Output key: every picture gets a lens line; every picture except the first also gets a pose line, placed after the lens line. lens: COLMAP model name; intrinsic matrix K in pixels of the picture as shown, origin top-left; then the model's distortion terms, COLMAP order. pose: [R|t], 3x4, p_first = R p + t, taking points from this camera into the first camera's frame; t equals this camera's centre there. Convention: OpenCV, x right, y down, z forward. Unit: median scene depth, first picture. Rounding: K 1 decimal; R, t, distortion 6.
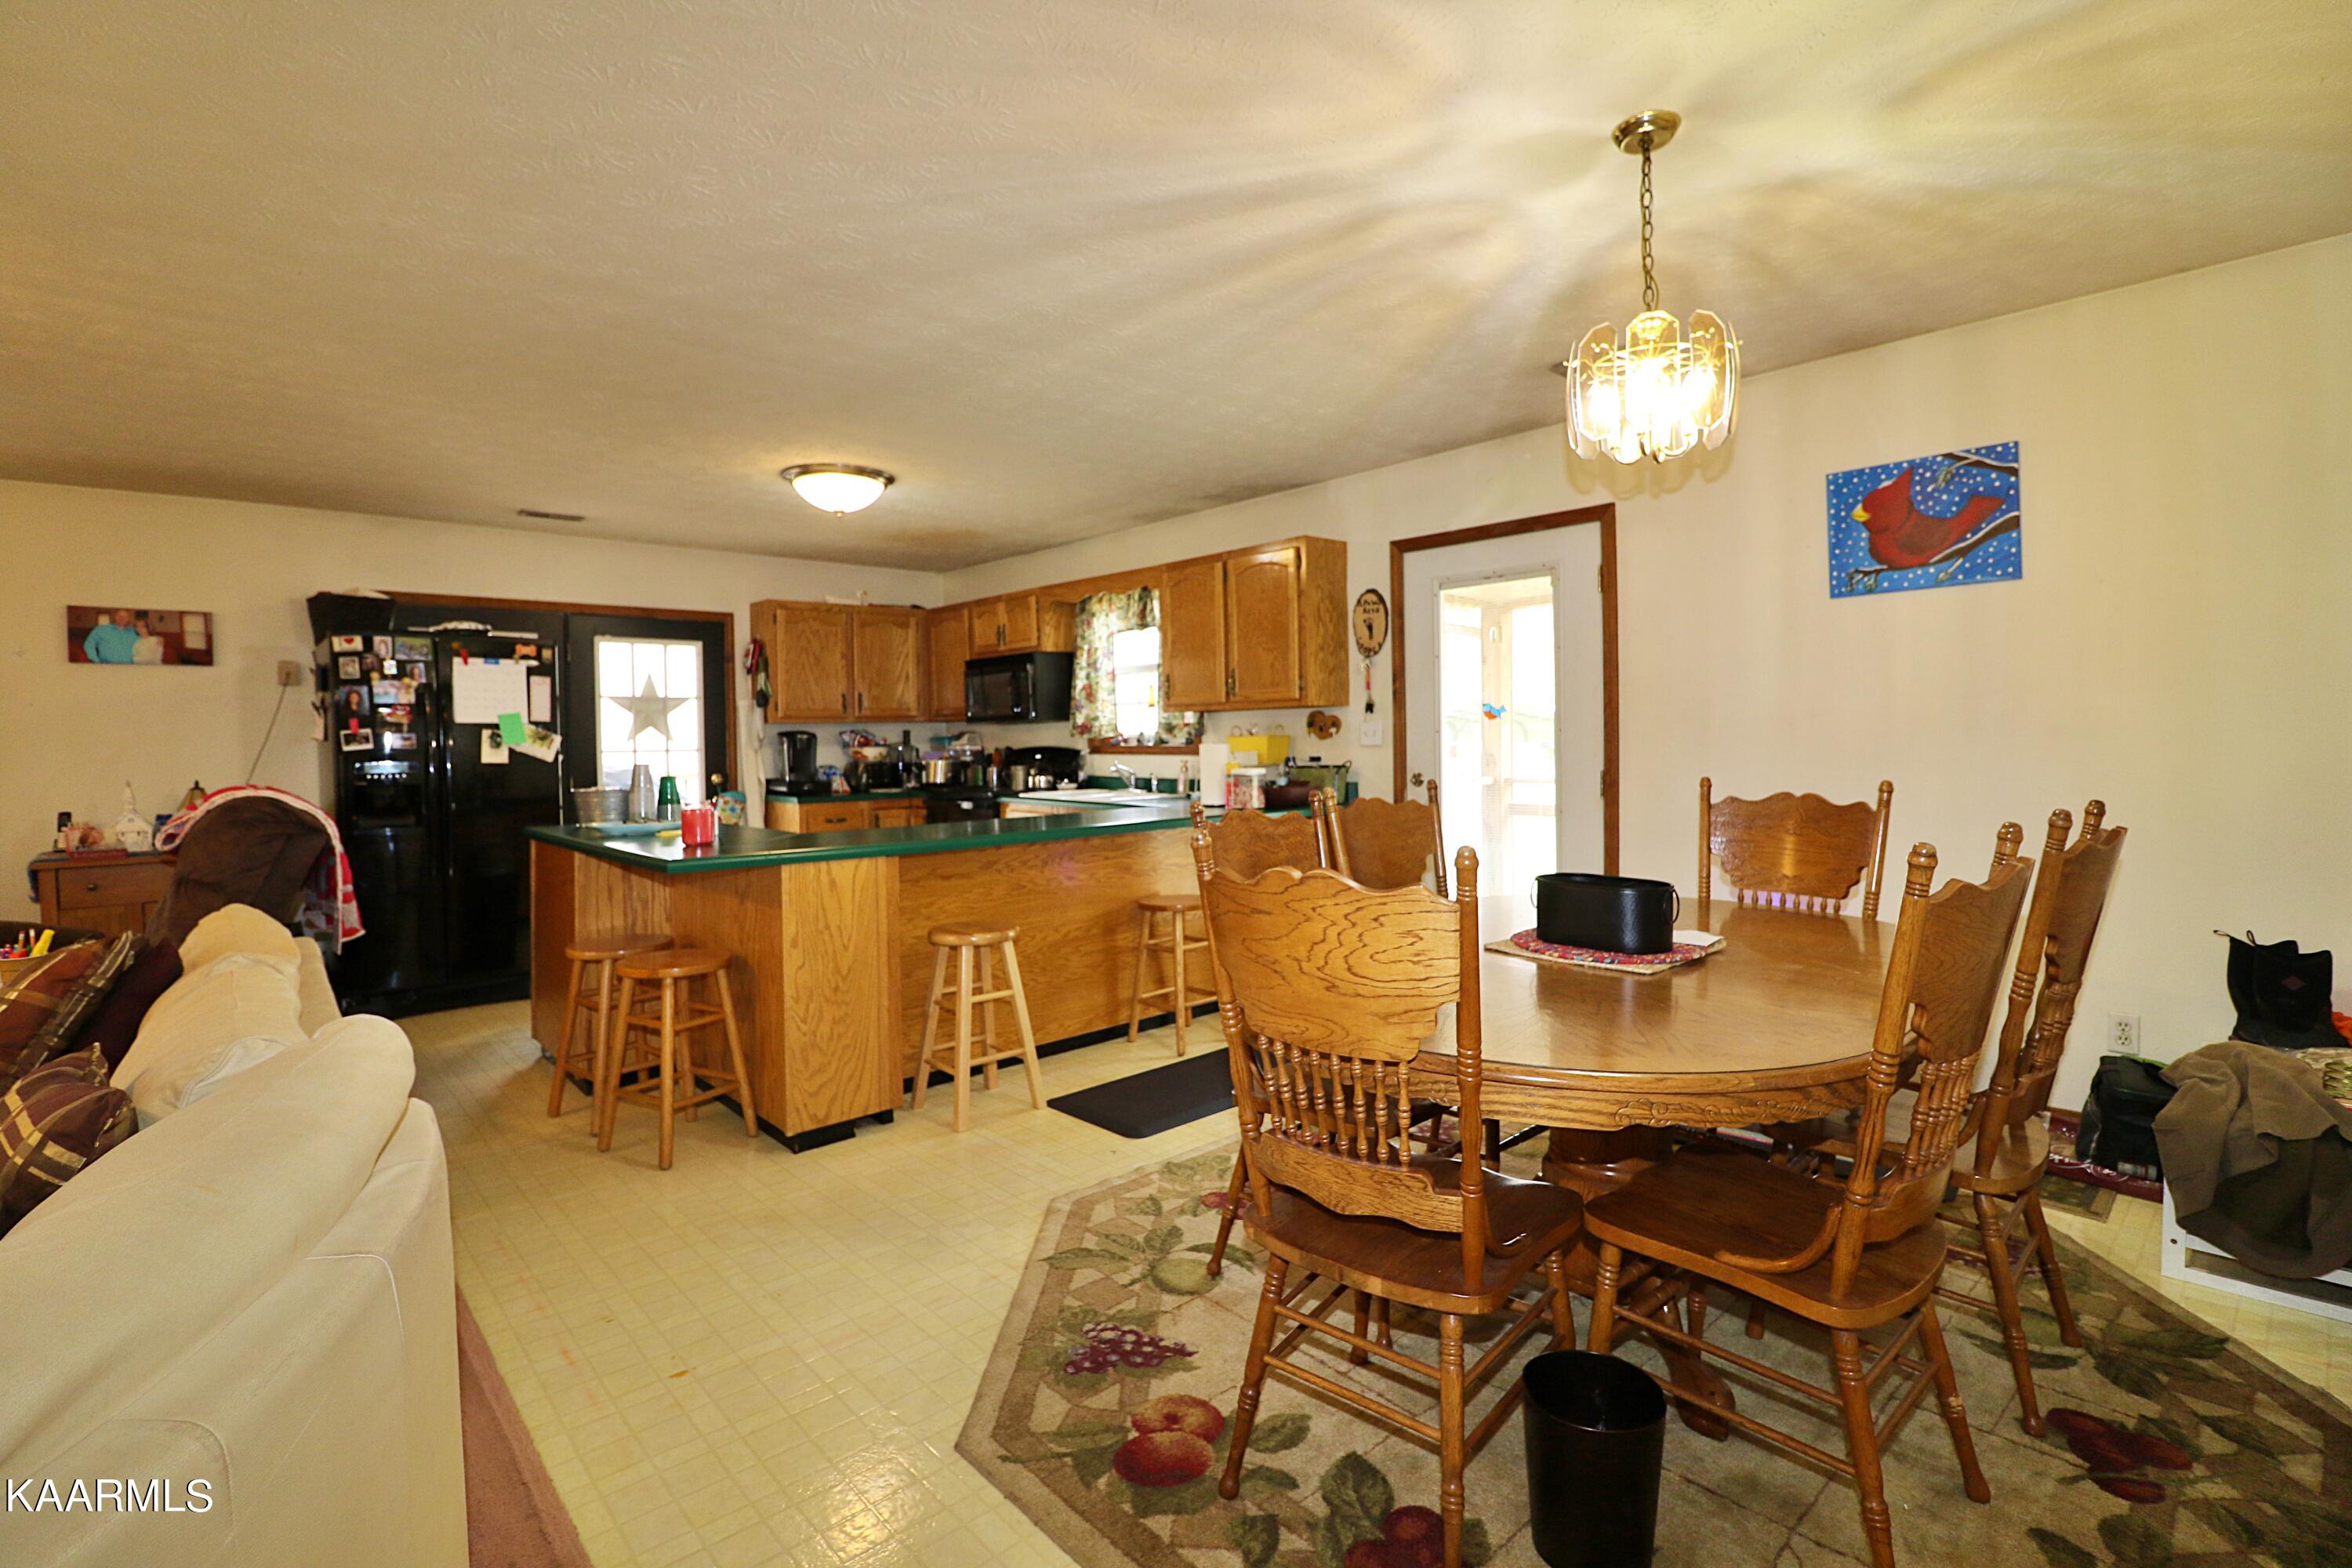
lens RADIAL K [[1075.9, 0, 1168.9], [0, 1075.9, 762.2], [0, 0, 1]] dist [0.000626, -0.013473]
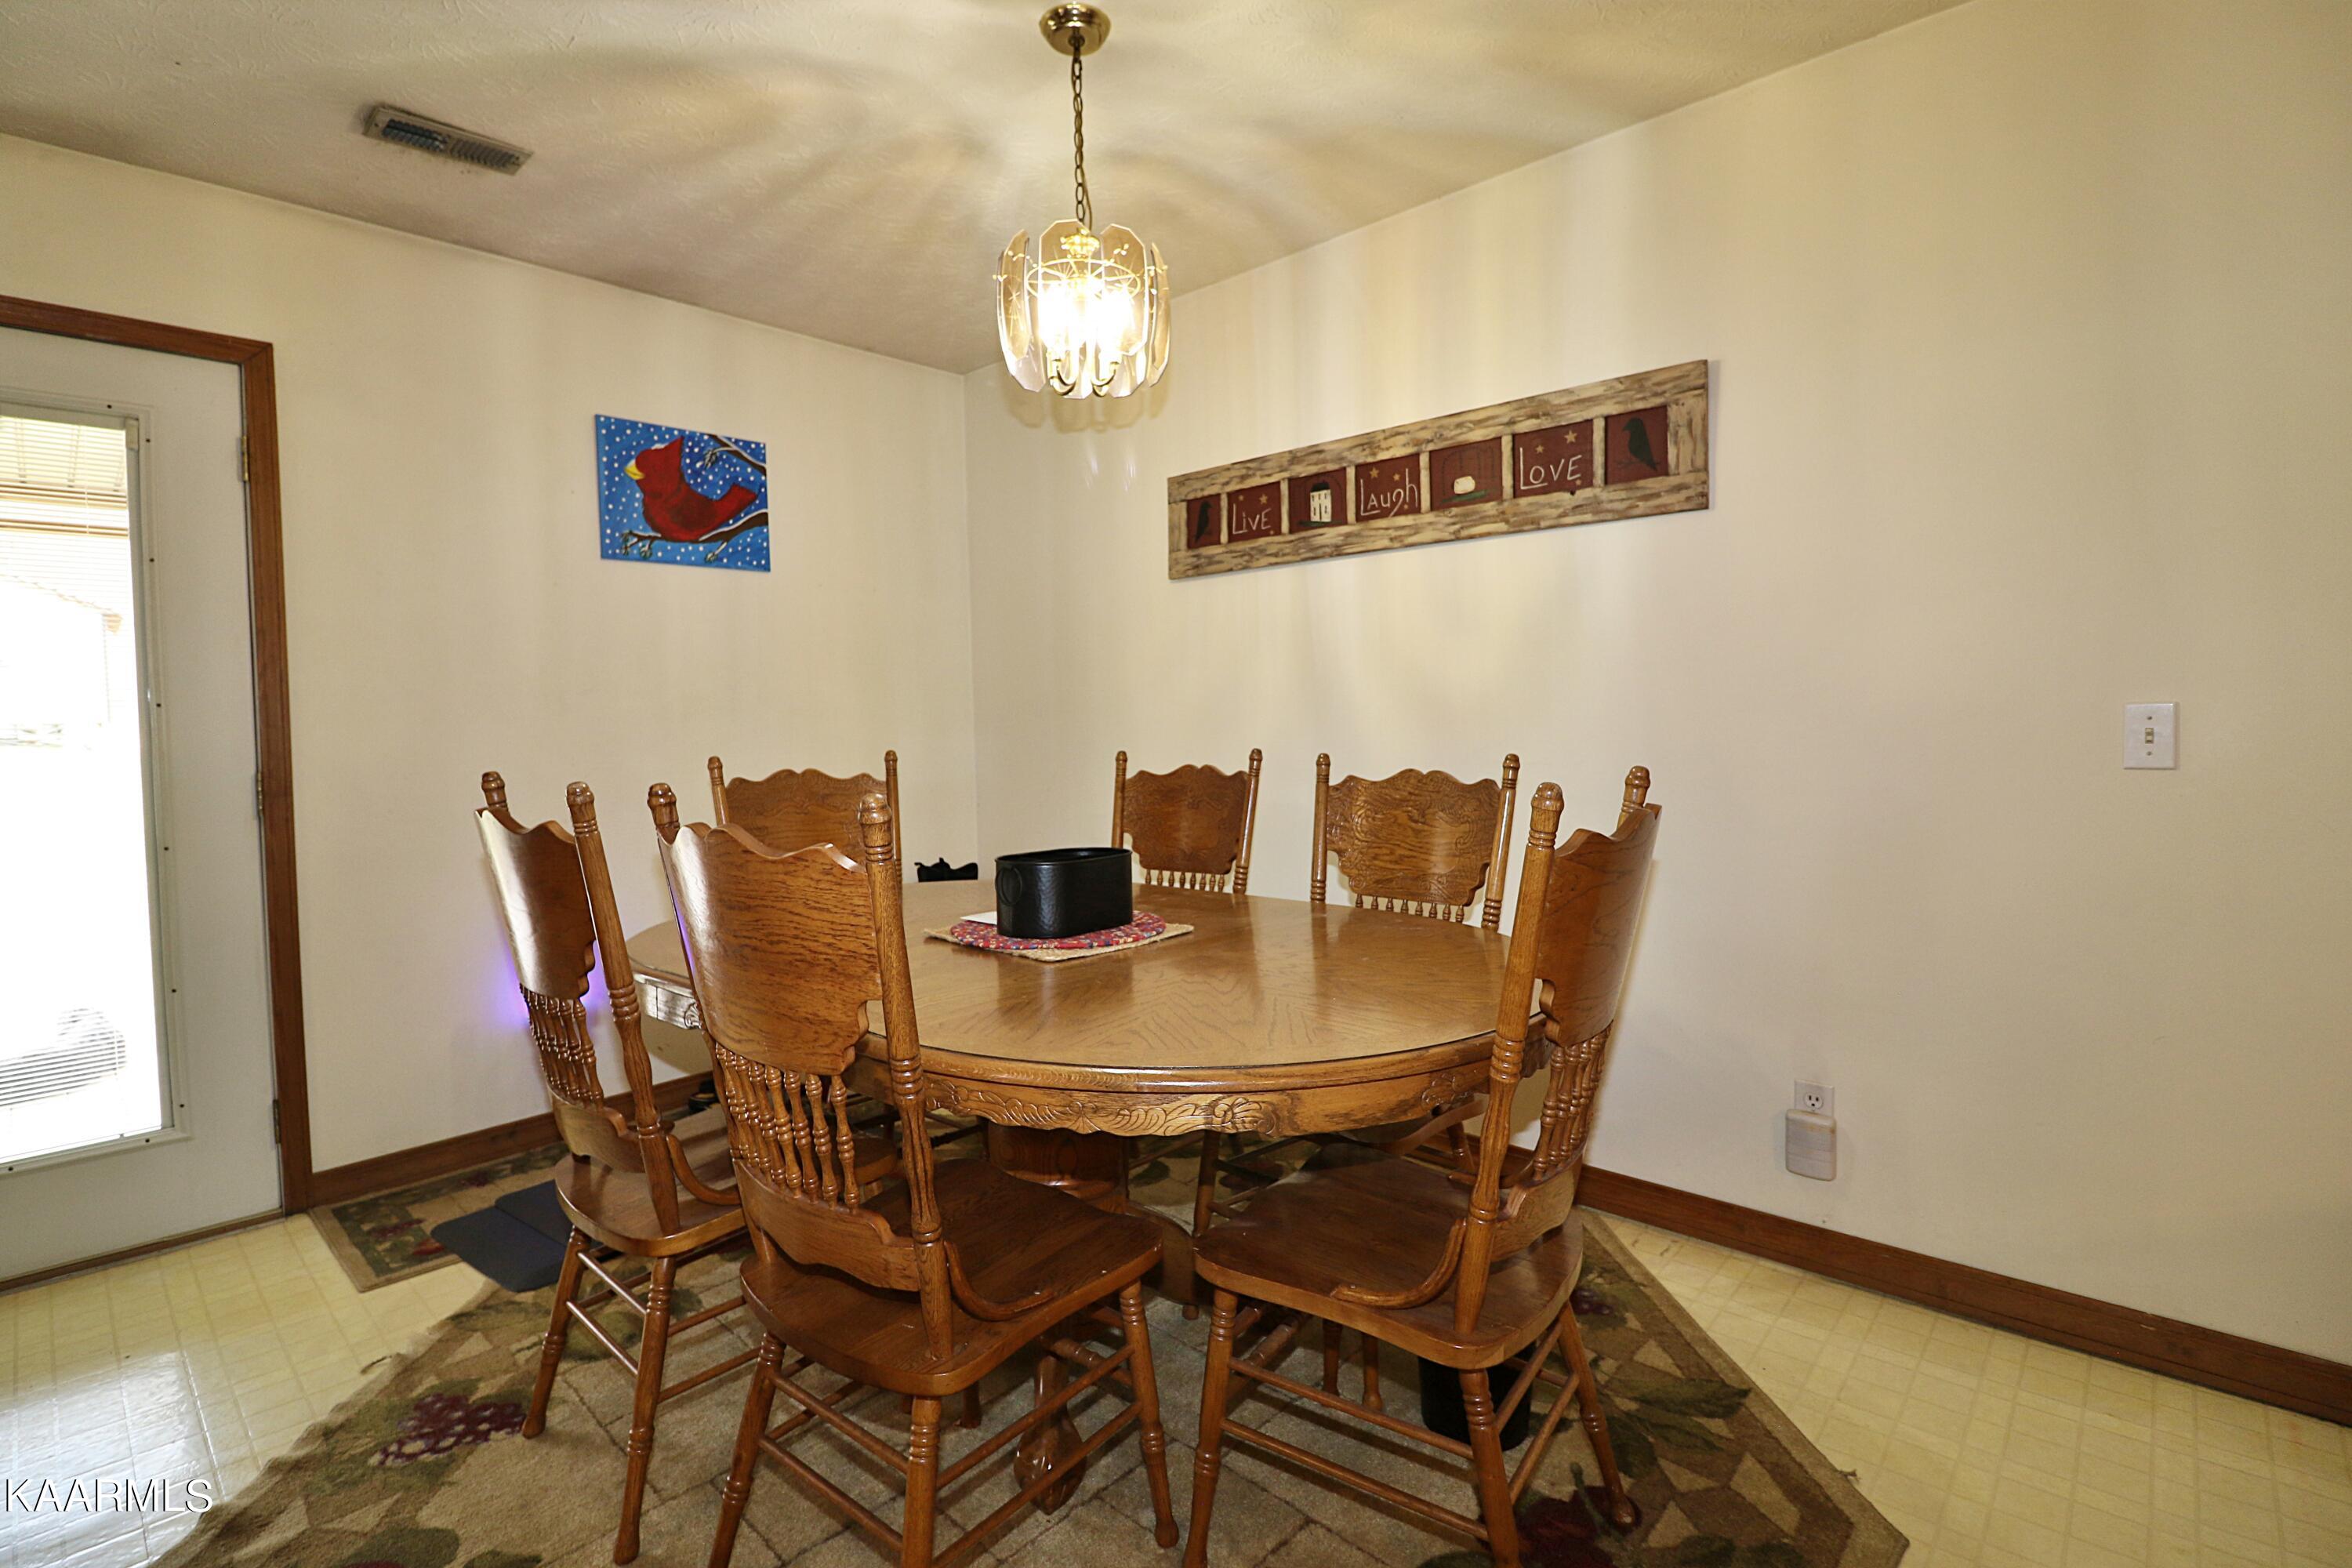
lens RADIAL K [[1075.9, 0, 1168.9], [0, 1075.9, 762.2], [0, 0, 1]] dist [0.000626, -0.013473]
pose [[-0.089083, -0.021326, 0.995796, -0.197419], [0.044612, 0.998682, 0.025378, 0.007114], [-0.995025, 0.046685, -0.088015, 0.418213]]
